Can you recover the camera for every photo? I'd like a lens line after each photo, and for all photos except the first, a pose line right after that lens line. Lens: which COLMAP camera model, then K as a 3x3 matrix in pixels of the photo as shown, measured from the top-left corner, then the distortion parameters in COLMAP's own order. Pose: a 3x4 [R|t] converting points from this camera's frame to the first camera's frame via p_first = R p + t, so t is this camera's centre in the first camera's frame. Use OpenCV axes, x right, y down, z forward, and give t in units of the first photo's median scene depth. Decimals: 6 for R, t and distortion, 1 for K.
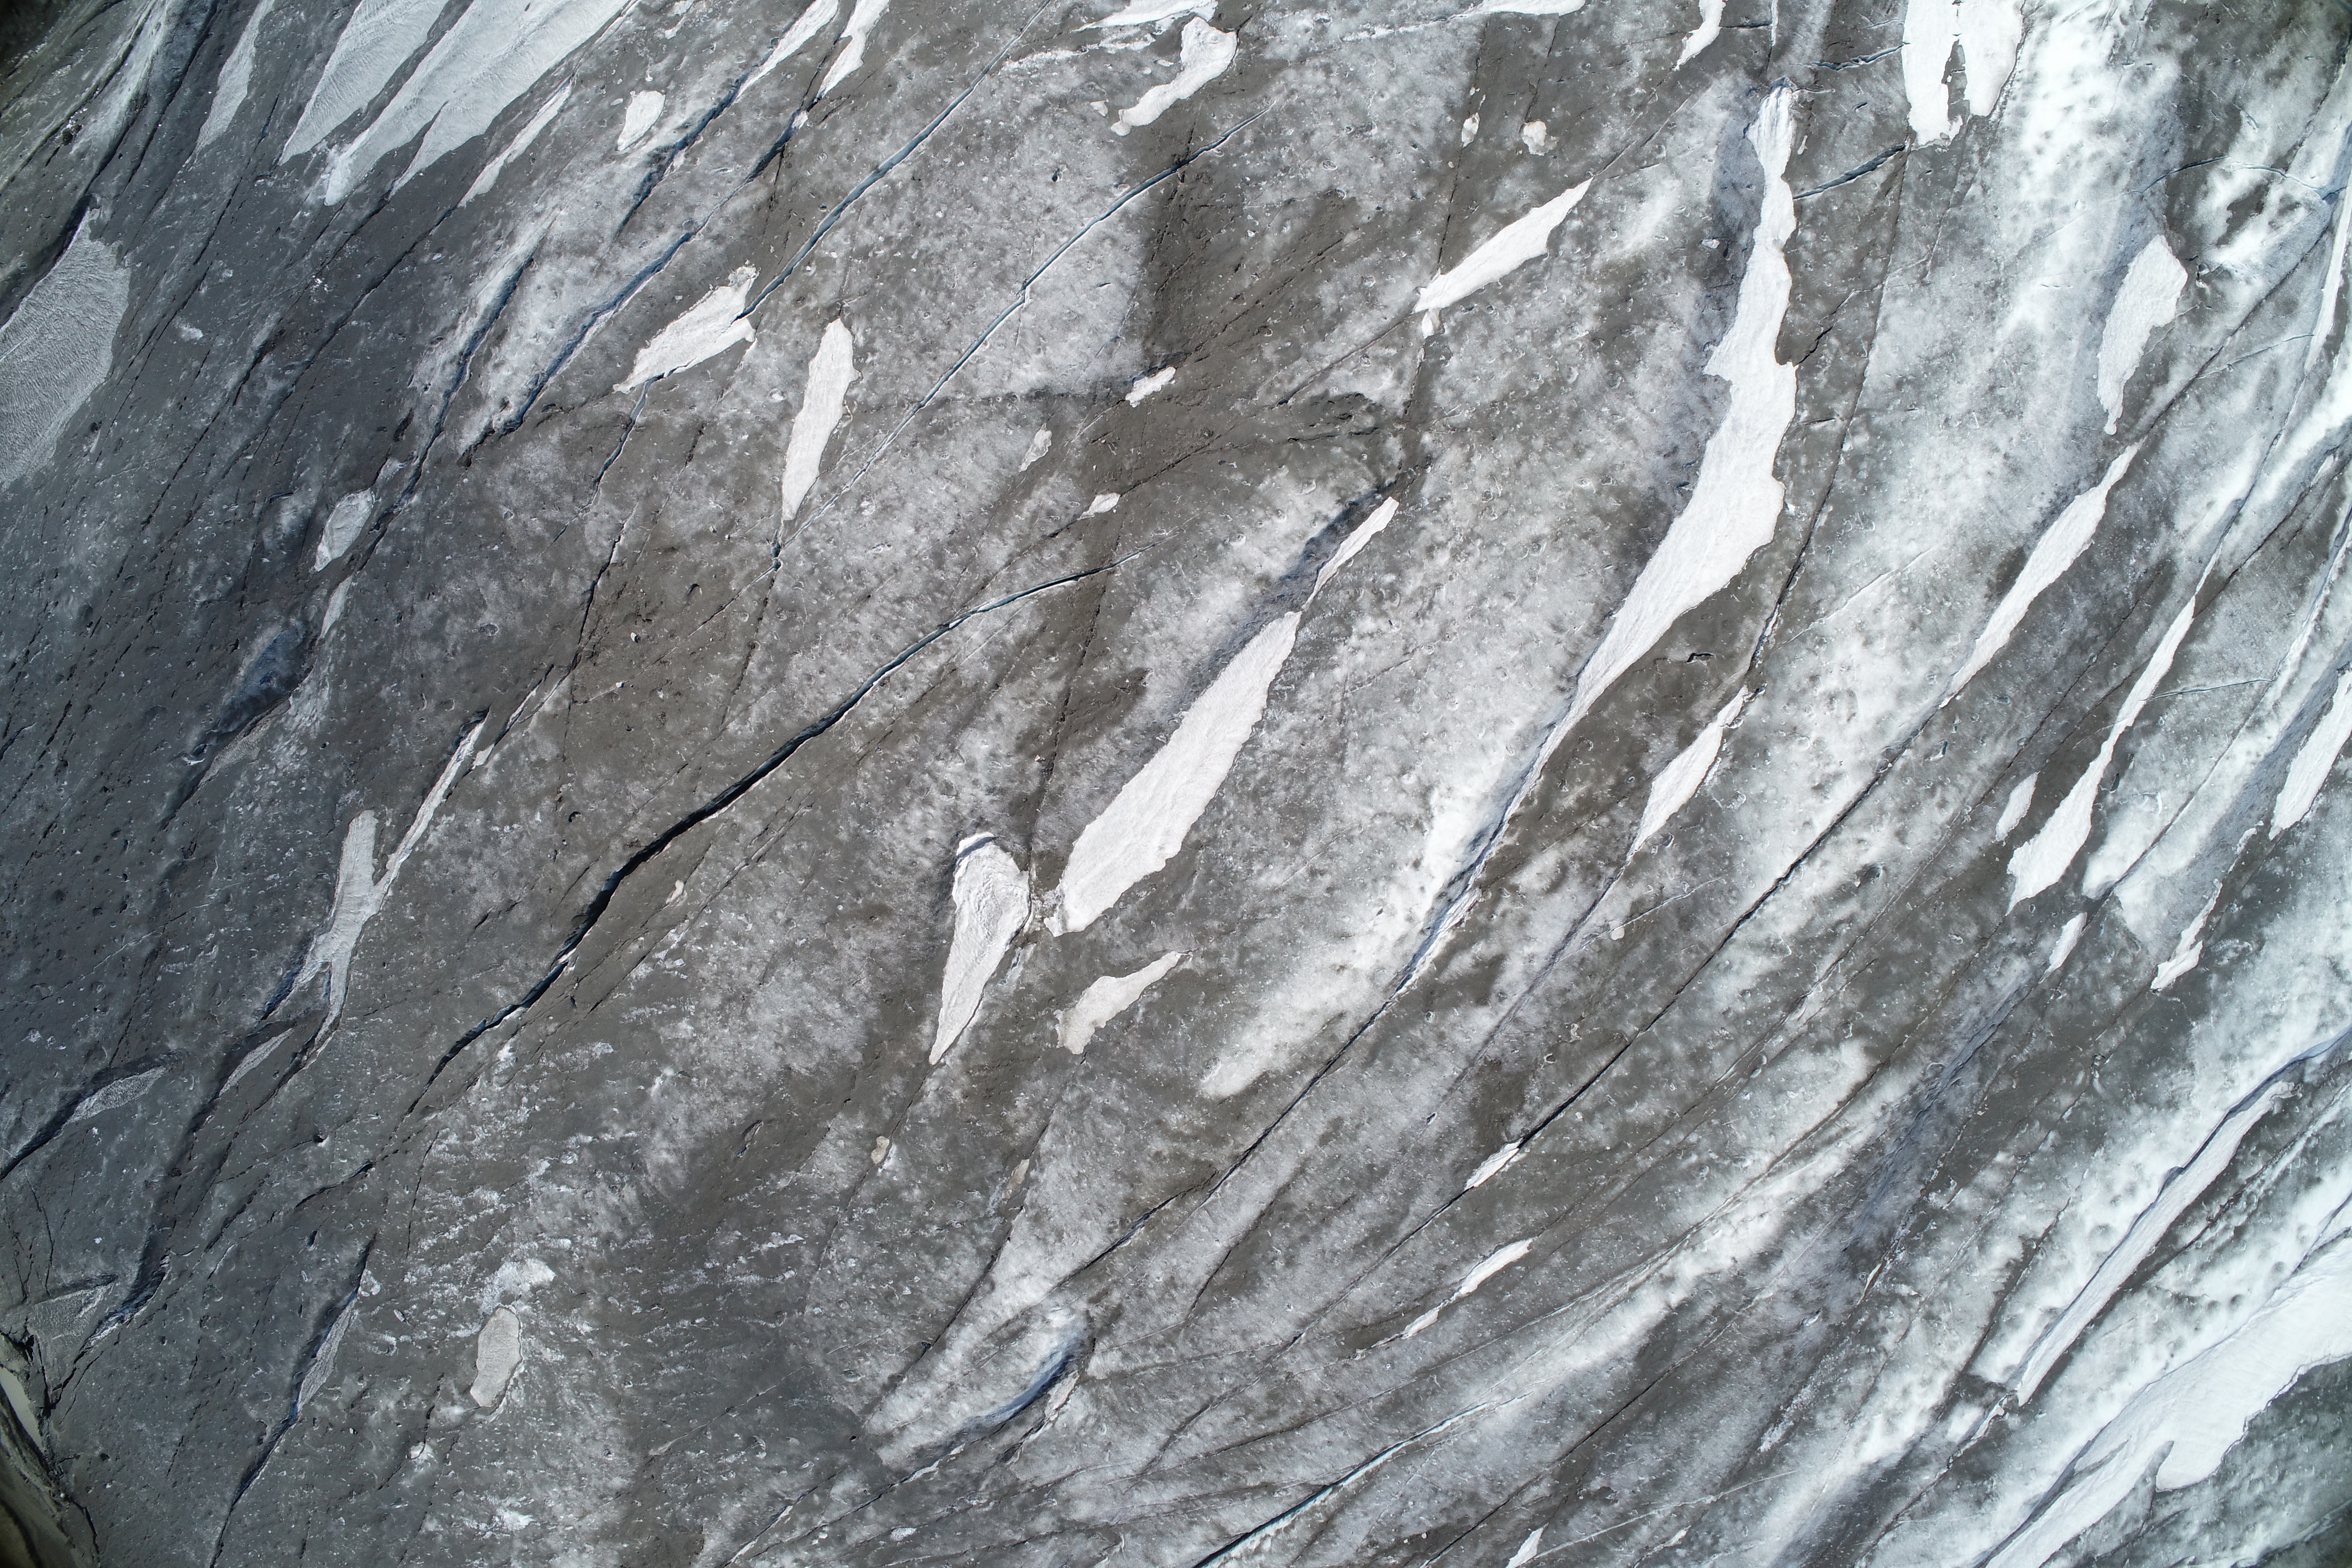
lens RADIAL K [[1626.7, 0, 1179.9], [0, 1626.7, 781.0], [0, 0, 1]] dist [-0.241272, 0.066188]
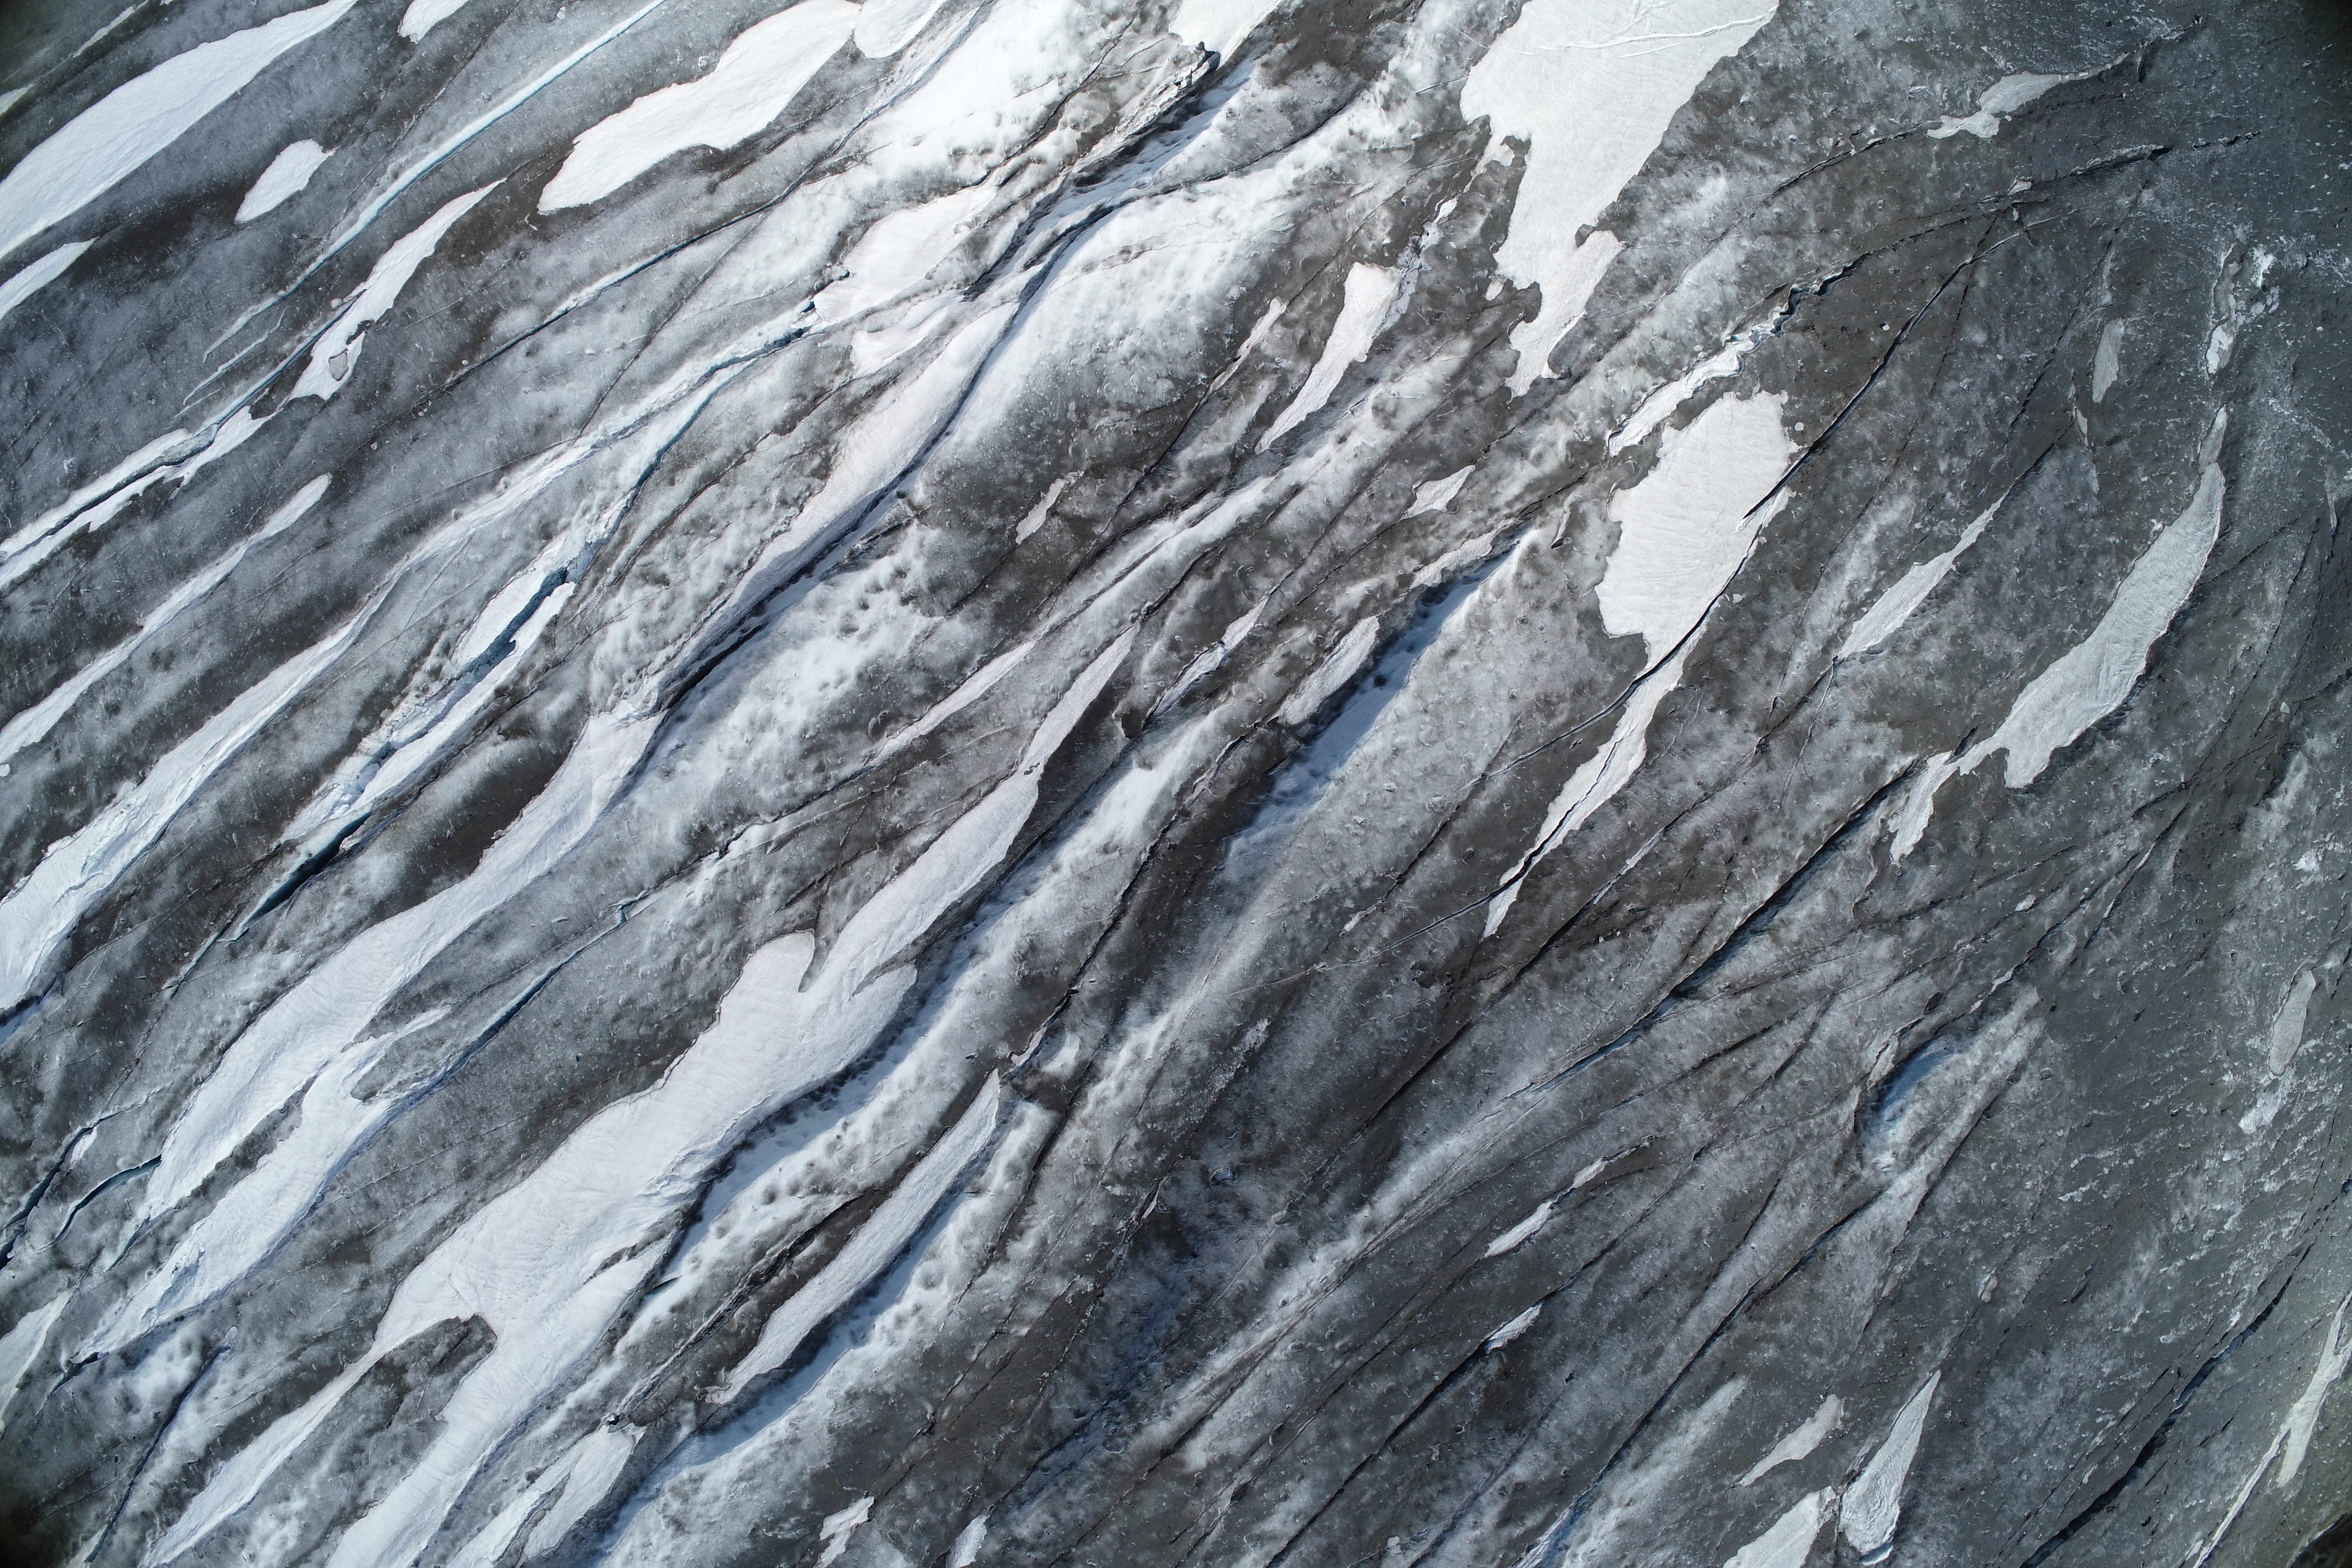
lens RADIAL K [[1626.7, 0, 1182.9], [0, 1626.7, 786.6], [0, 0, 1]] dist [-0.241272, 0.066188]
pose [[-0.995722, -0.082736, -0.041139, 0.479709], [0.085144, -0.994519, -0.060692, 0.631455], [-0.035892, -0.063935, 0.997308, -0.014588]]
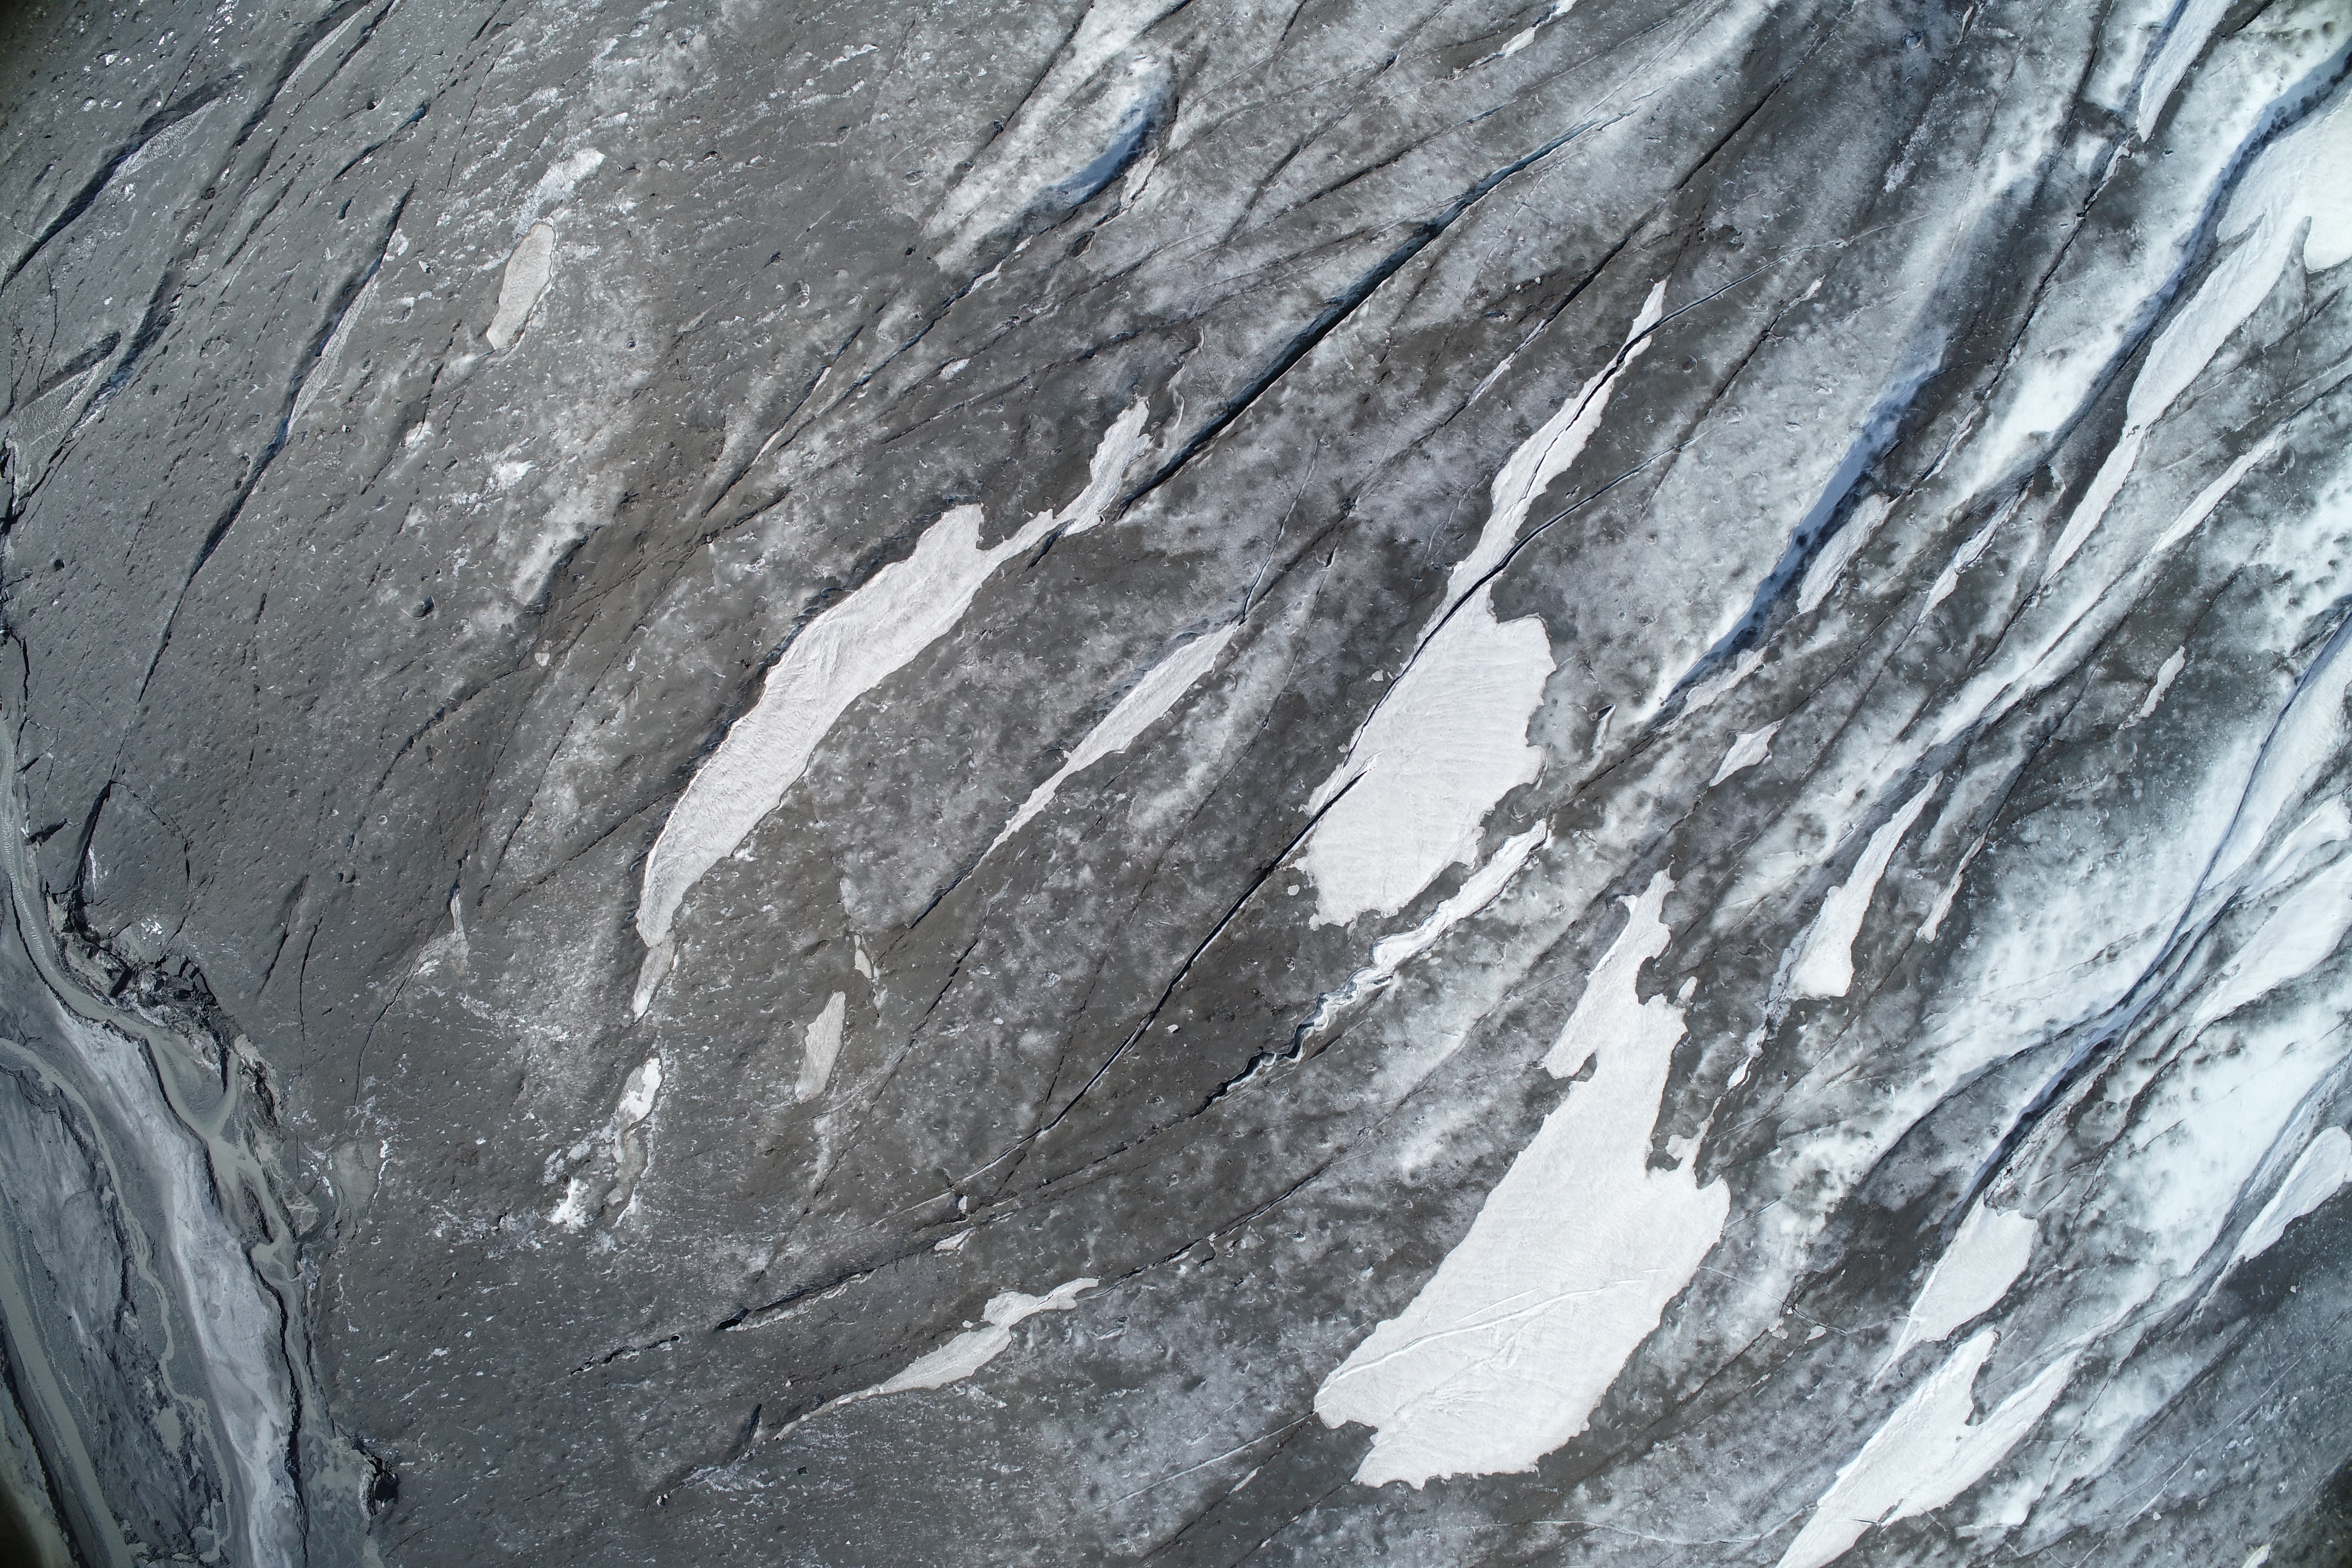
lens RADIAL K [[1626.7, 0, 1181.8], [0, 1626.7, 779.1], [0, 0, 1]] dist [-0.241272, 0.066188]
pose [[0.999937, 0.011186, -0.000804, -0.047694], [-0.011213, 0.998568, -0.052302, 0.840636], [0.000218, 0.052307, 0.998631, 0.083530]]
